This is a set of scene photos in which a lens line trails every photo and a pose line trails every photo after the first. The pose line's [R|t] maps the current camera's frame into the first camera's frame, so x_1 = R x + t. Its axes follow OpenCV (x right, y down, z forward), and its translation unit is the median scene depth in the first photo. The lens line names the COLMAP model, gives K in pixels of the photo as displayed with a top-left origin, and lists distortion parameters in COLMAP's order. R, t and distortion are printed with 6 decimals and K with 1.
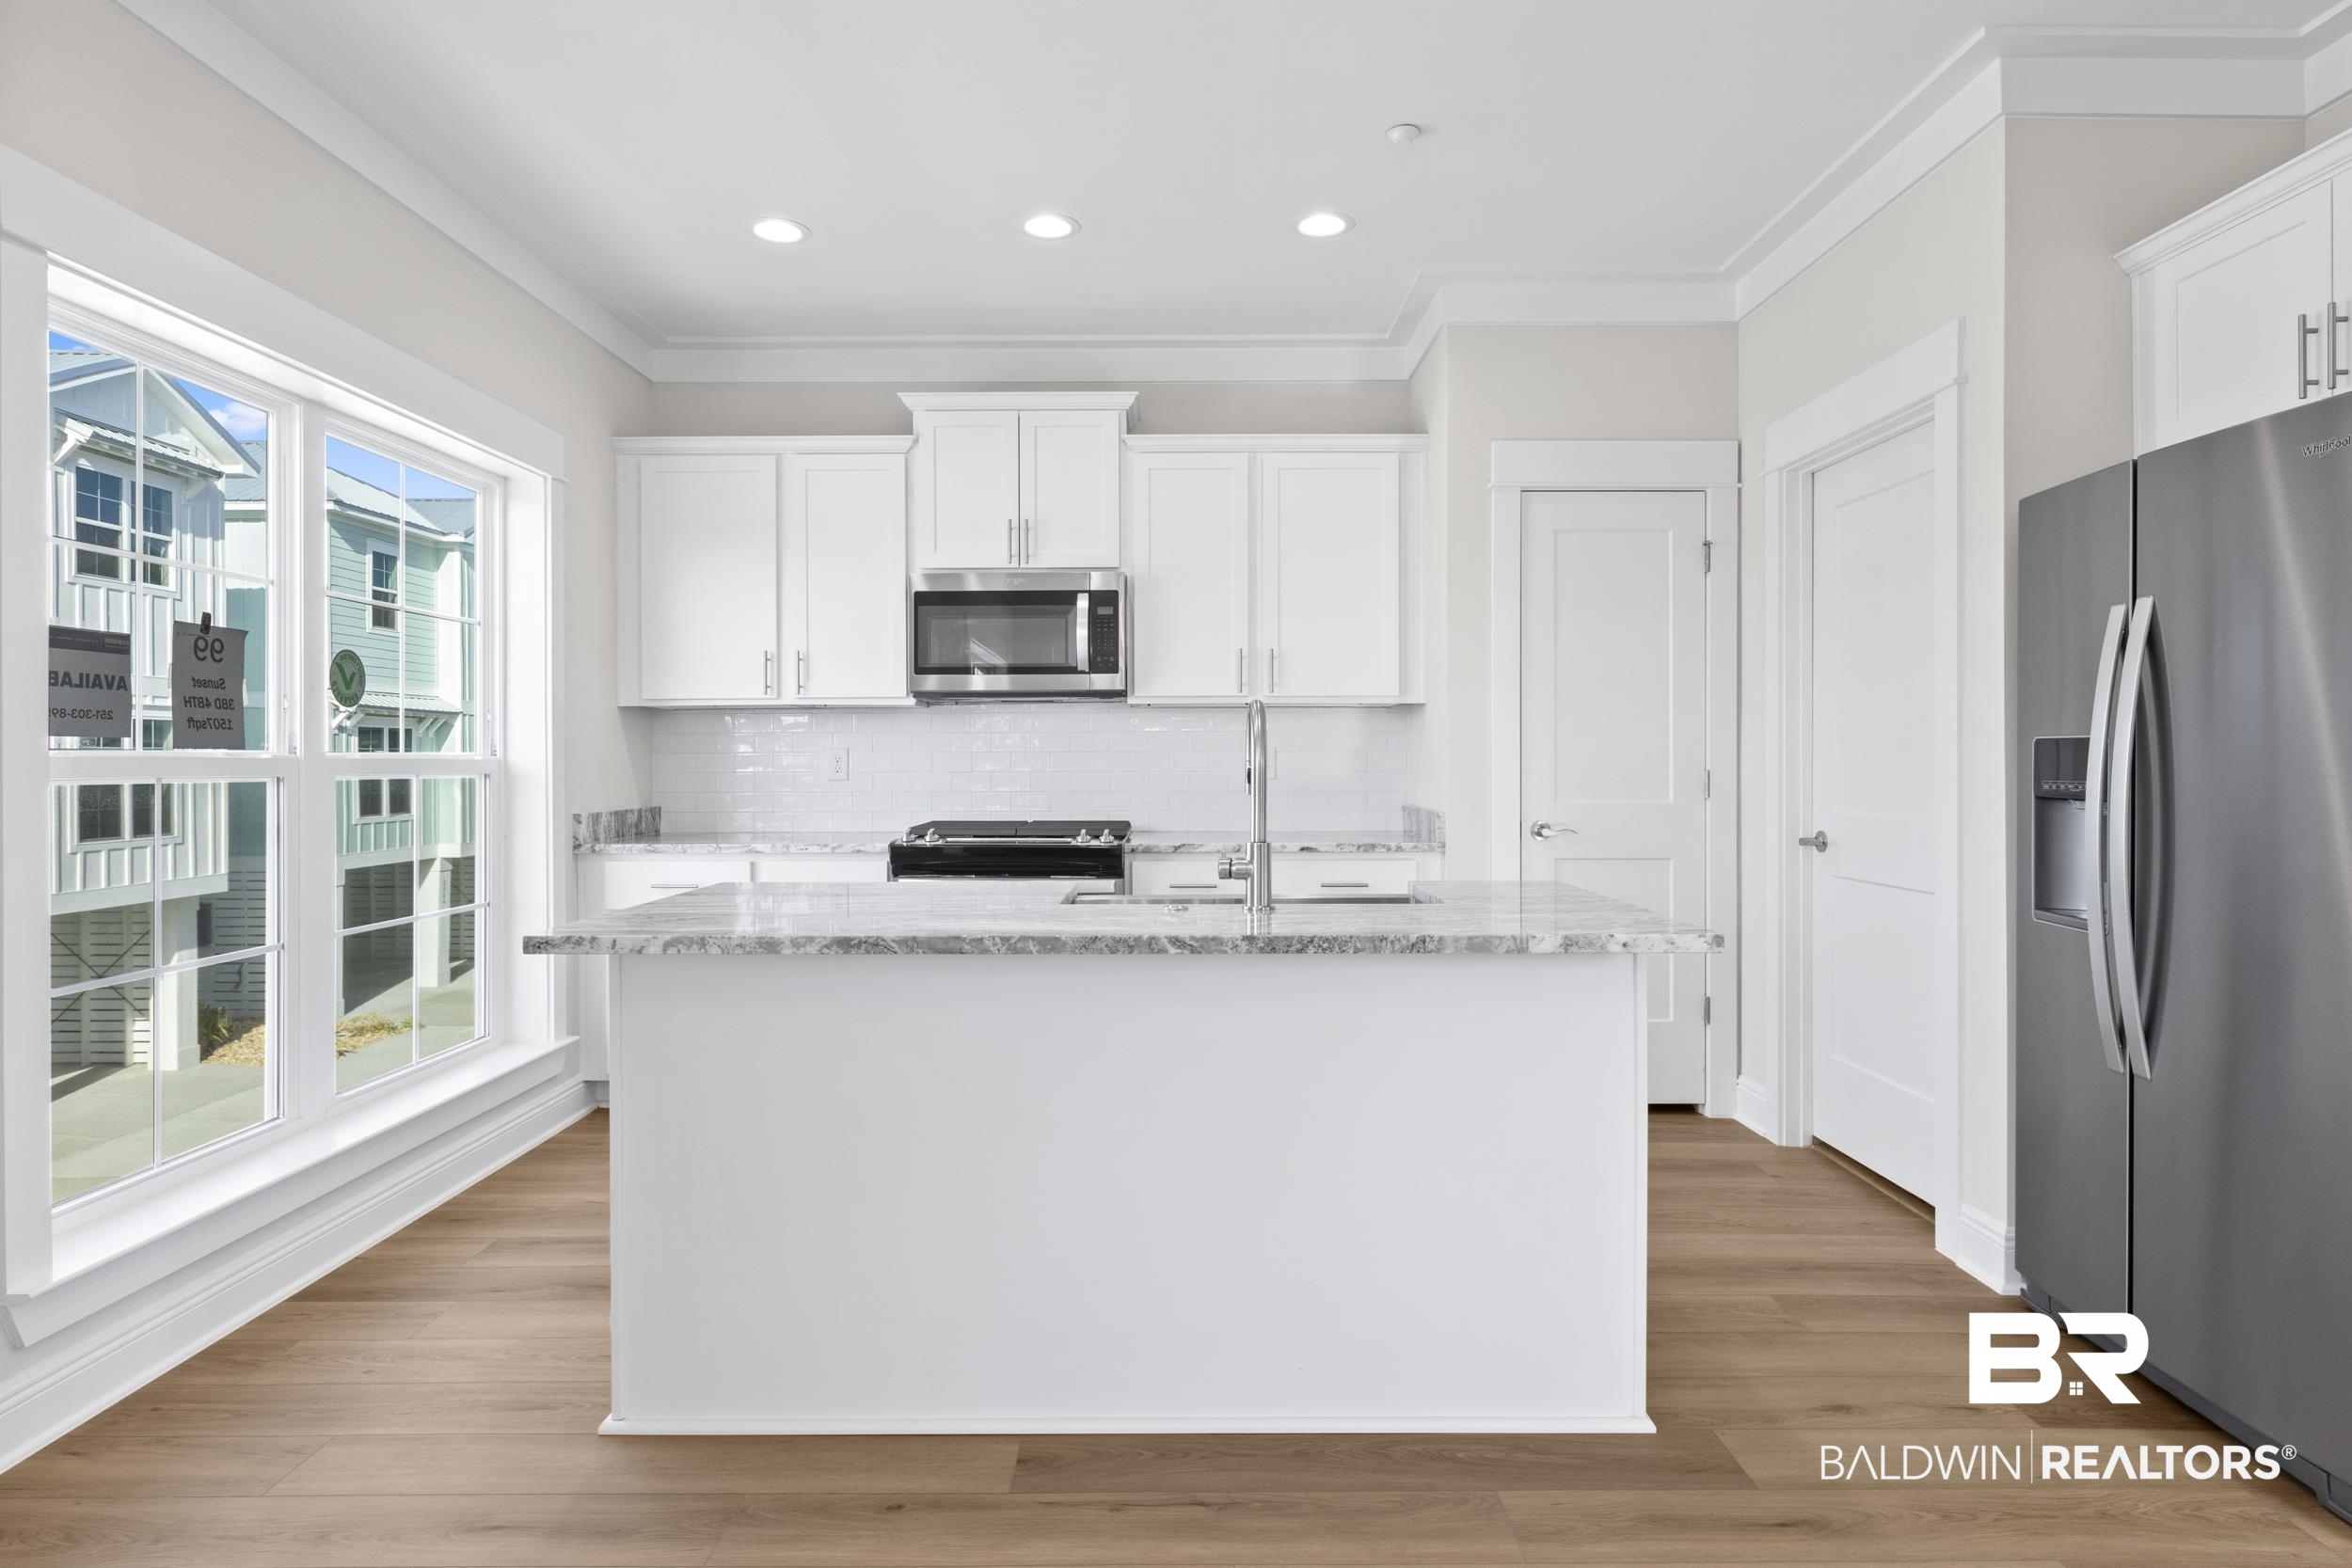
lens RADIAL K [[1295.2, 0, 1180.2], [0, 1295.2, 768.2], [0, 0, 1]] dist [-0.000847, 0.003155]
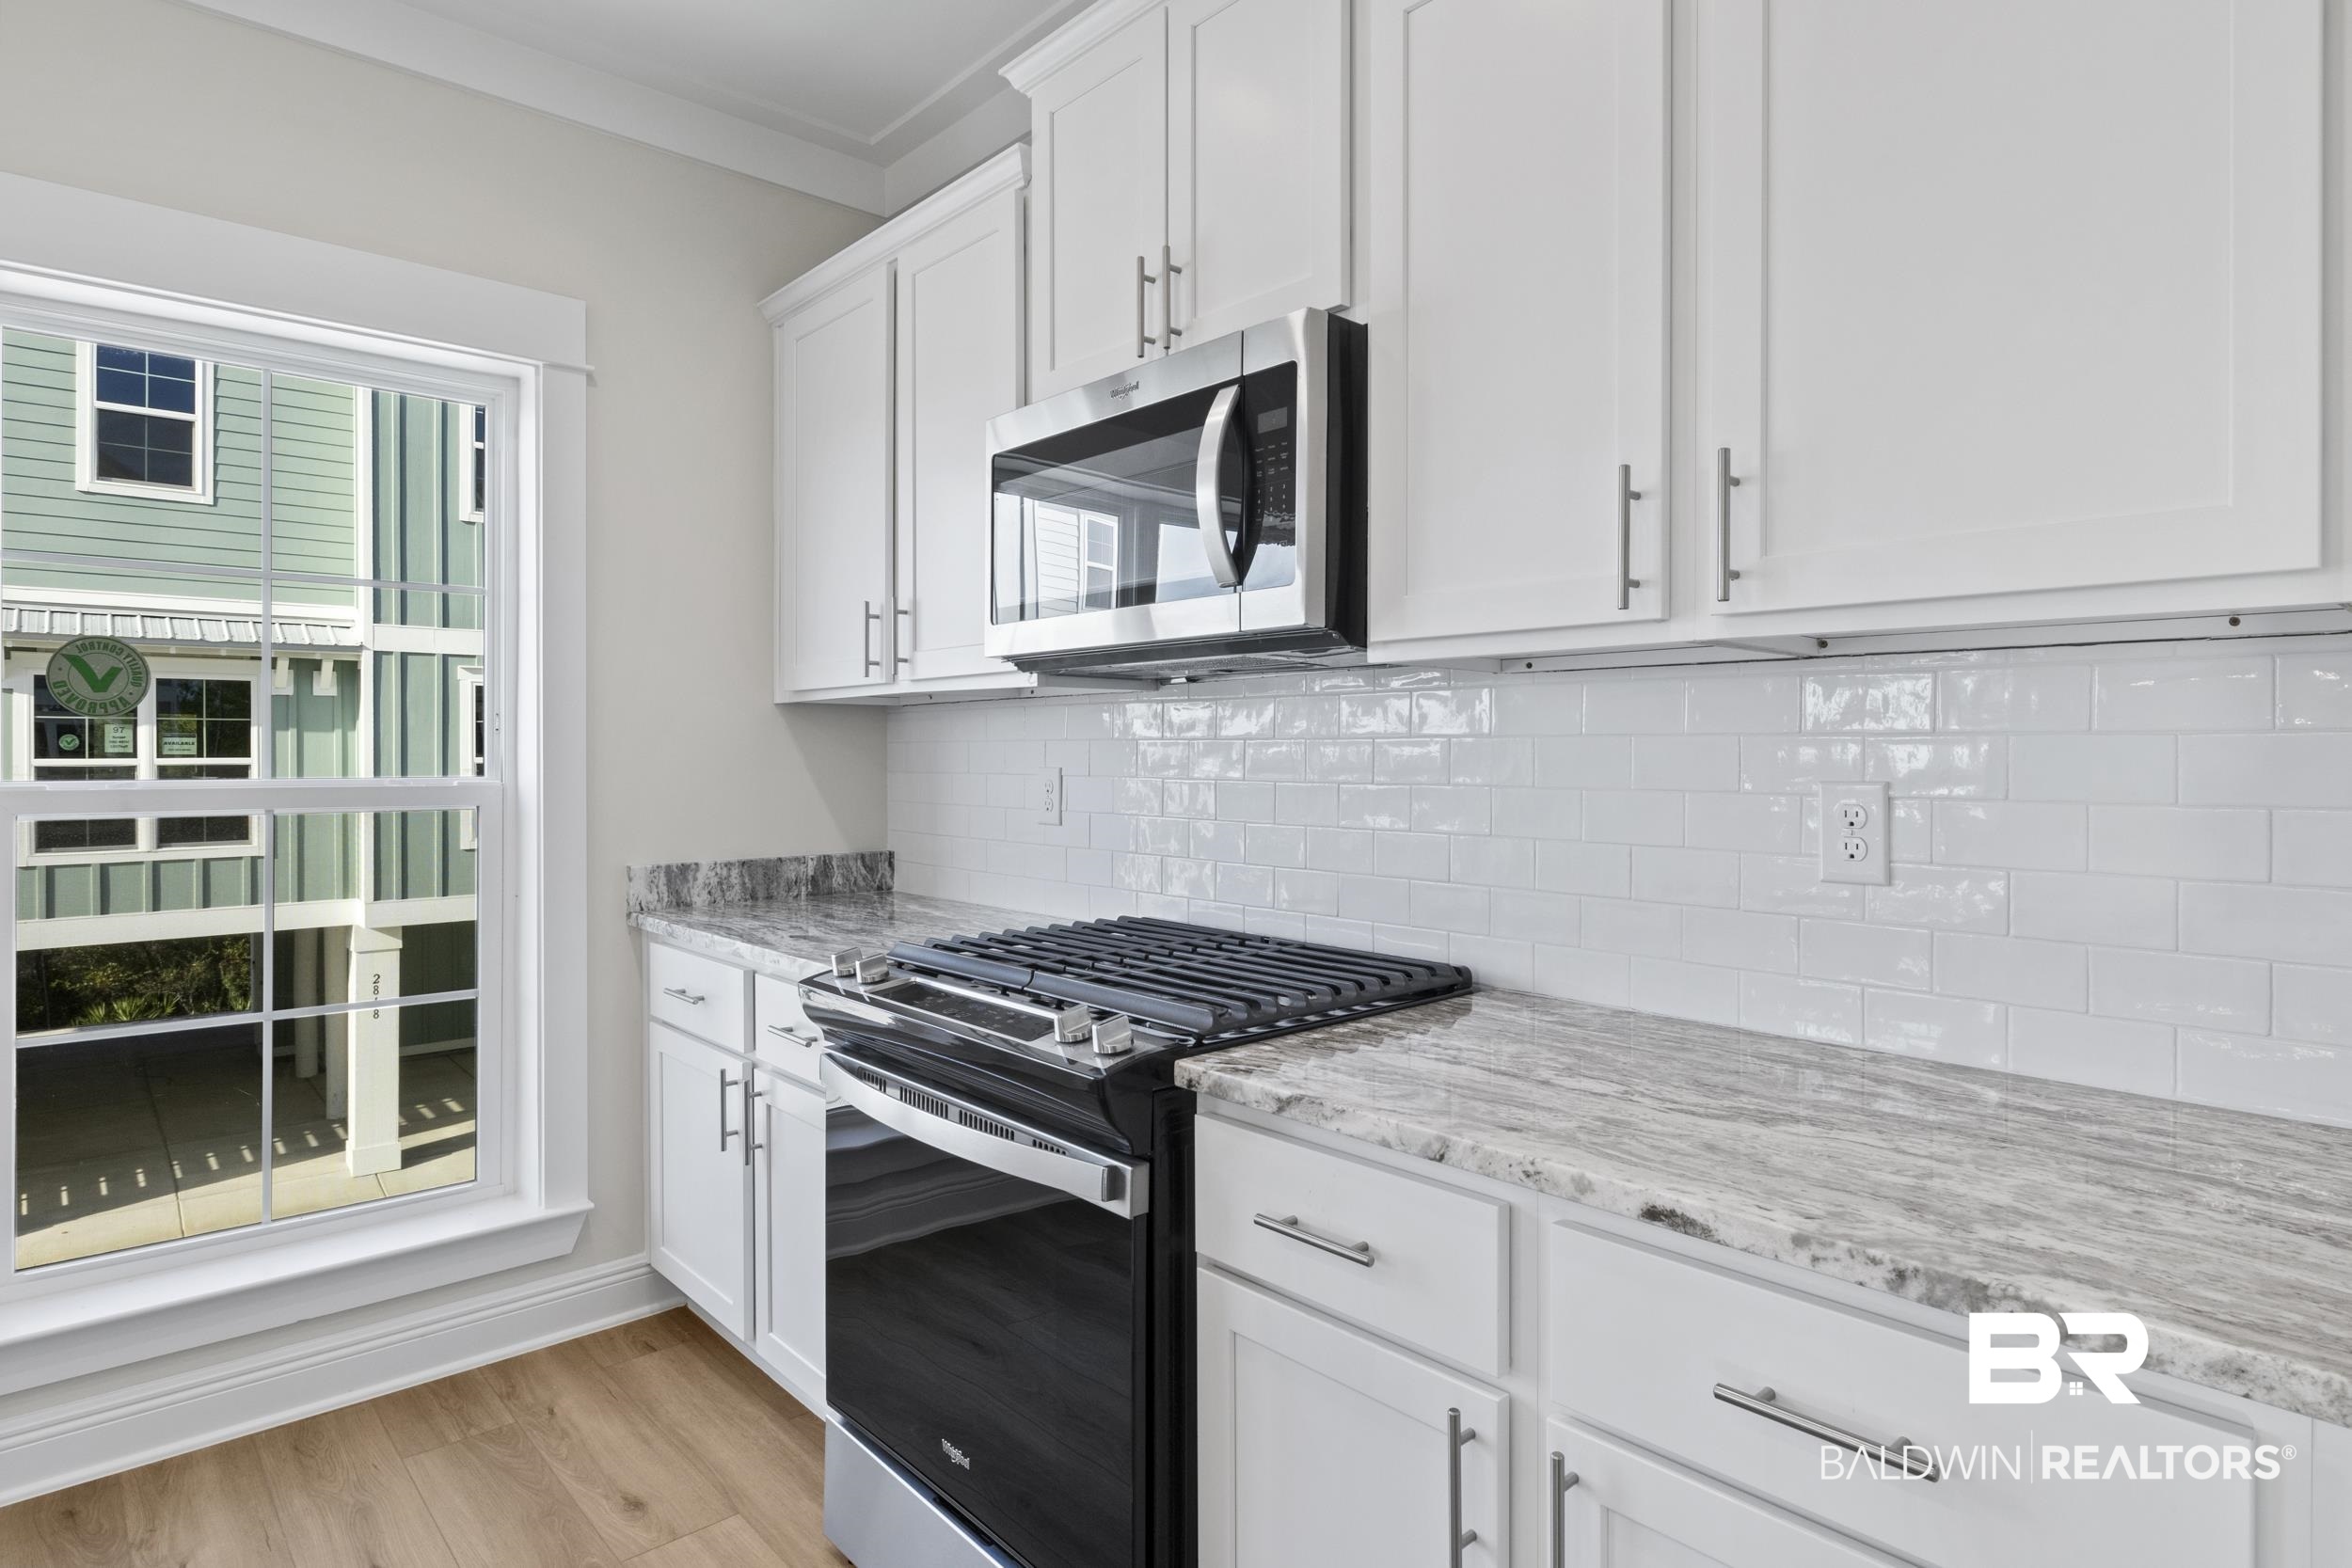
lens RADIAL K [[1295.2, 0, 1172.5], [0, 1295.2, 751.2], [0, 0, 1]] dist [-0.000847, 0.003155]
pose [[0.659624, 0.003859, -0.751586, 0.221096], [-0.003995, 0.999991, 0.001628, -0.026621], [0.751586, 0.001928, 0.659633, 0.766932]]
